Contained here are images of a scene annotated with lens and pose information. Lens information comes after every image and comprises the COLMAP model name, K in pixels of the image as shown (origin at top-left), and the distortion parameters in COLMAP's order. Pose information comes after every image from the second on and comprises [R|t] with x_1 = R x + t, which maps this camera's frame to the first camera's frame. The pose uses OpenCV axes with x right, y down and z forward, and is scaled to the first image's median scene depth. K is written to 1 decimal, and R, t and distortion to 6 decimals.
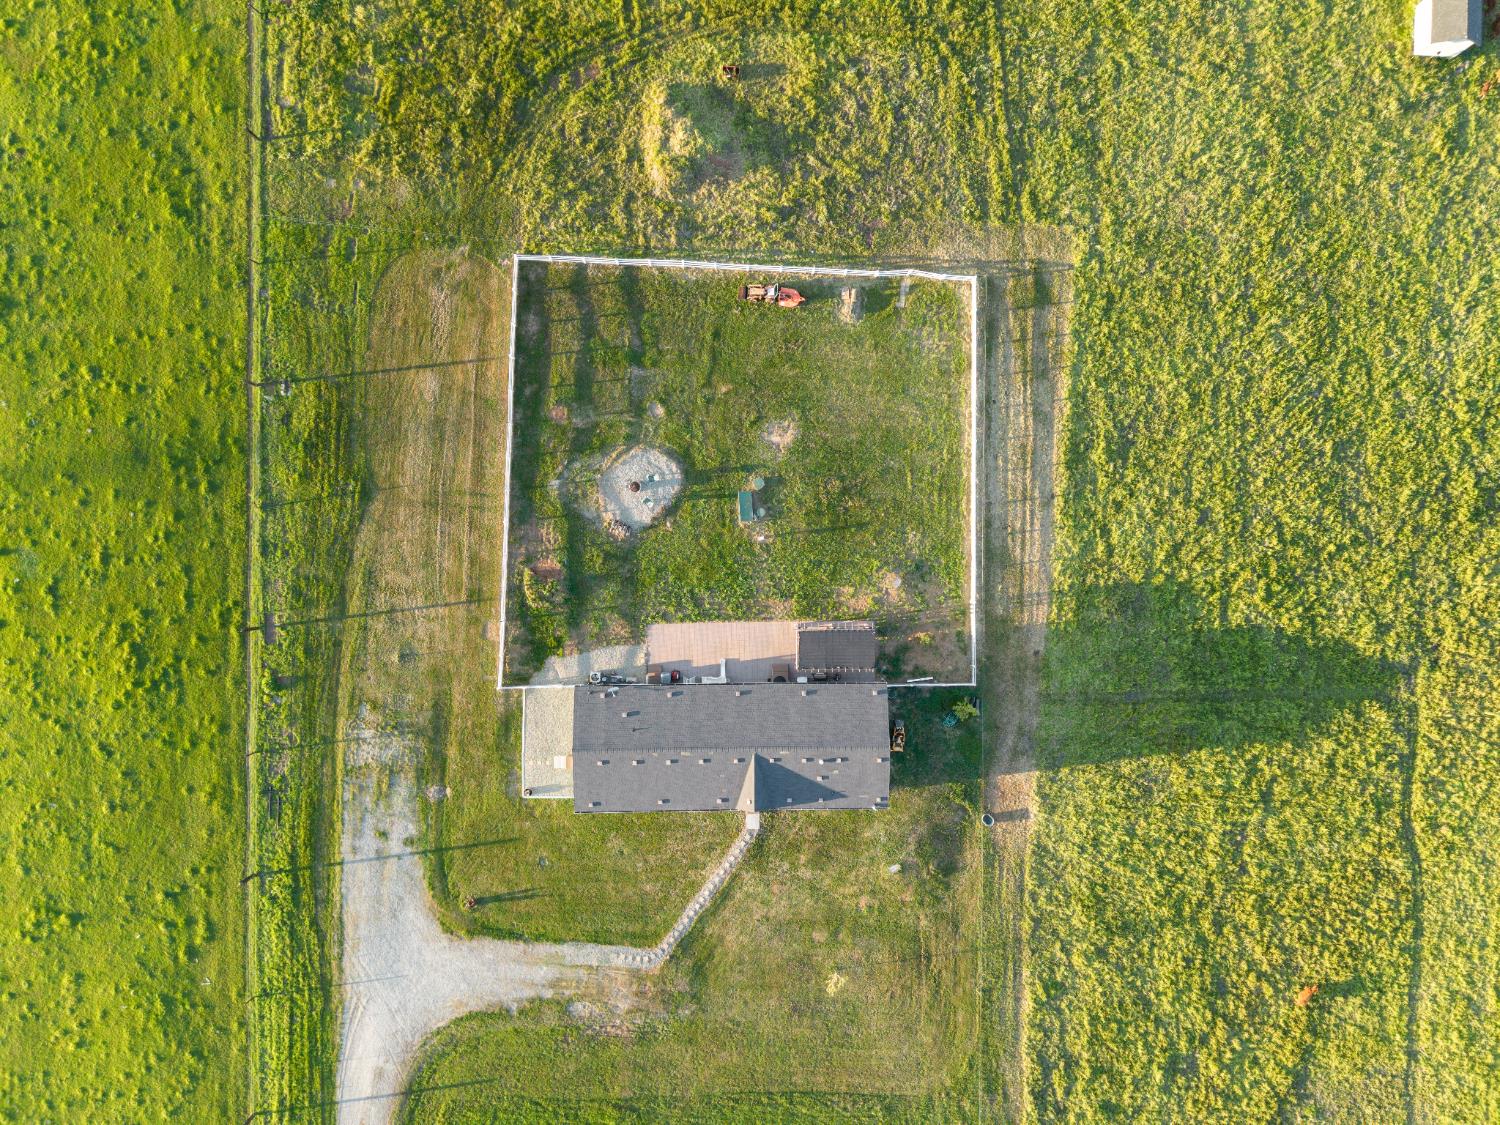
lens RADIAL K [[1052.3, 0, 751.5], [0, 1052.3, 556.7], [0, 0, 1]] dist [0.038445, -0.026042]
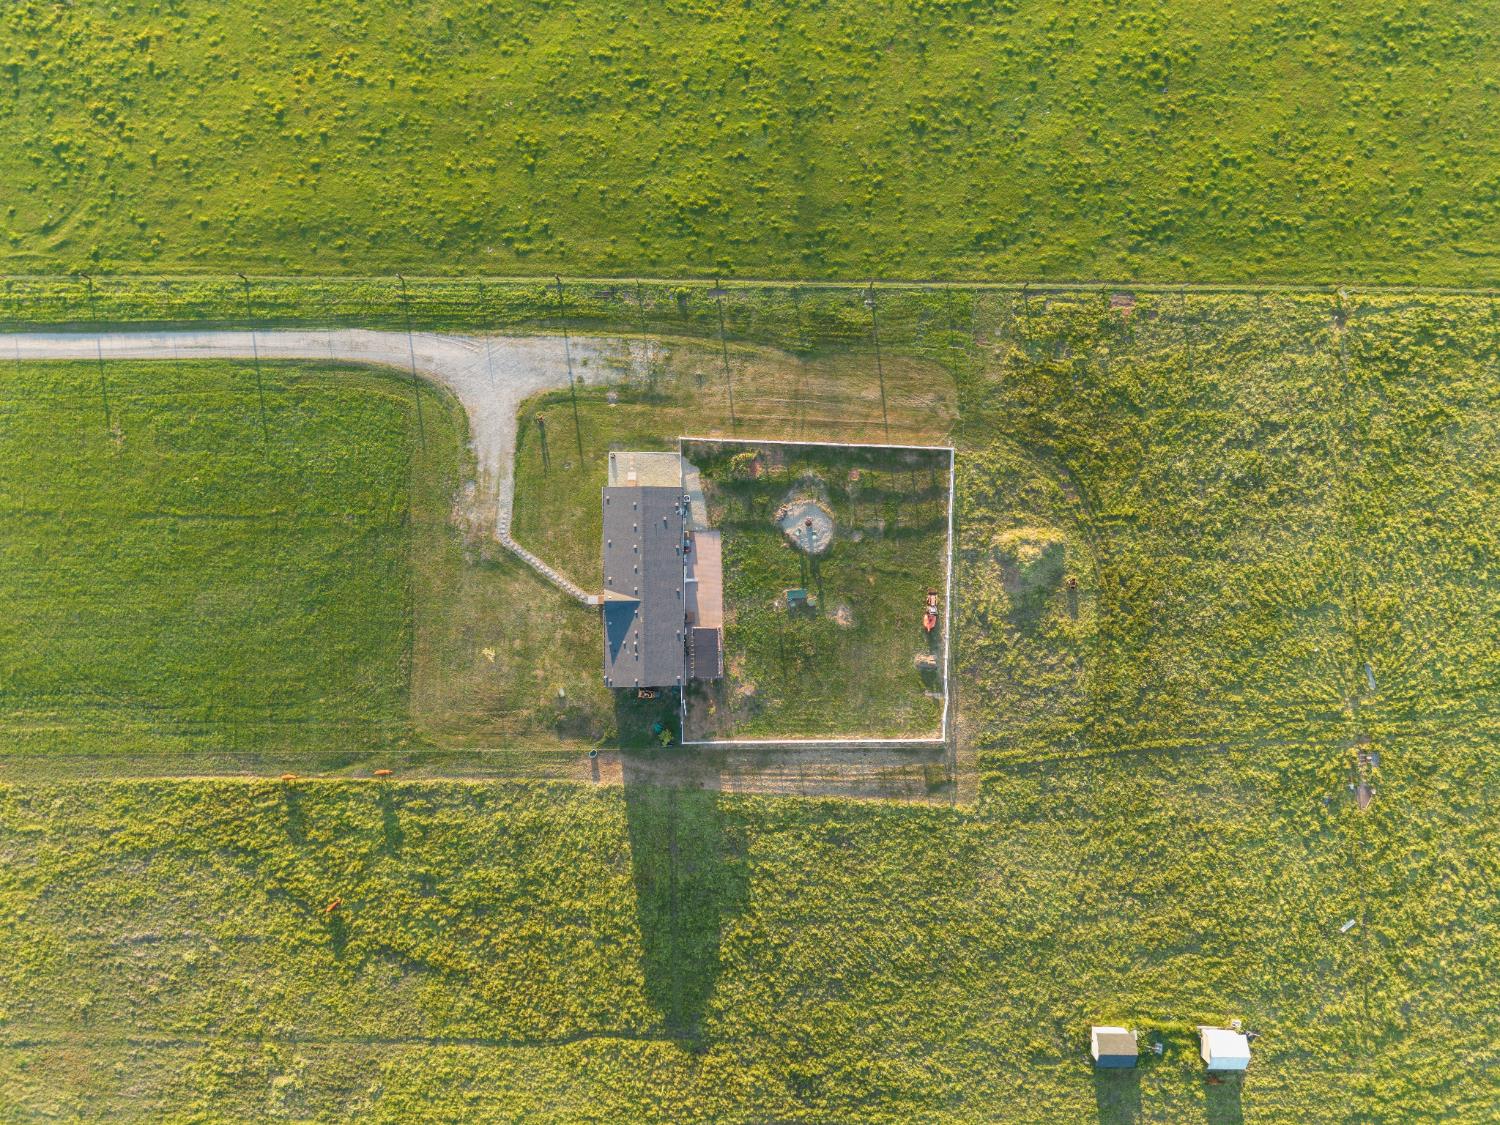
lens RADIAL K [[1052.3, 0, 746.8], [0, 1052.3, 565.7], [0, 0, 1]] dist [0.038445, -0.026042]
pose [[0.004514, 0.999250, -0.038471, 0.011594], [-0.999858, 0.005136, 0.016081, 0.000393], [0.016266, 0.038393, 0.999130, -0.549921]]
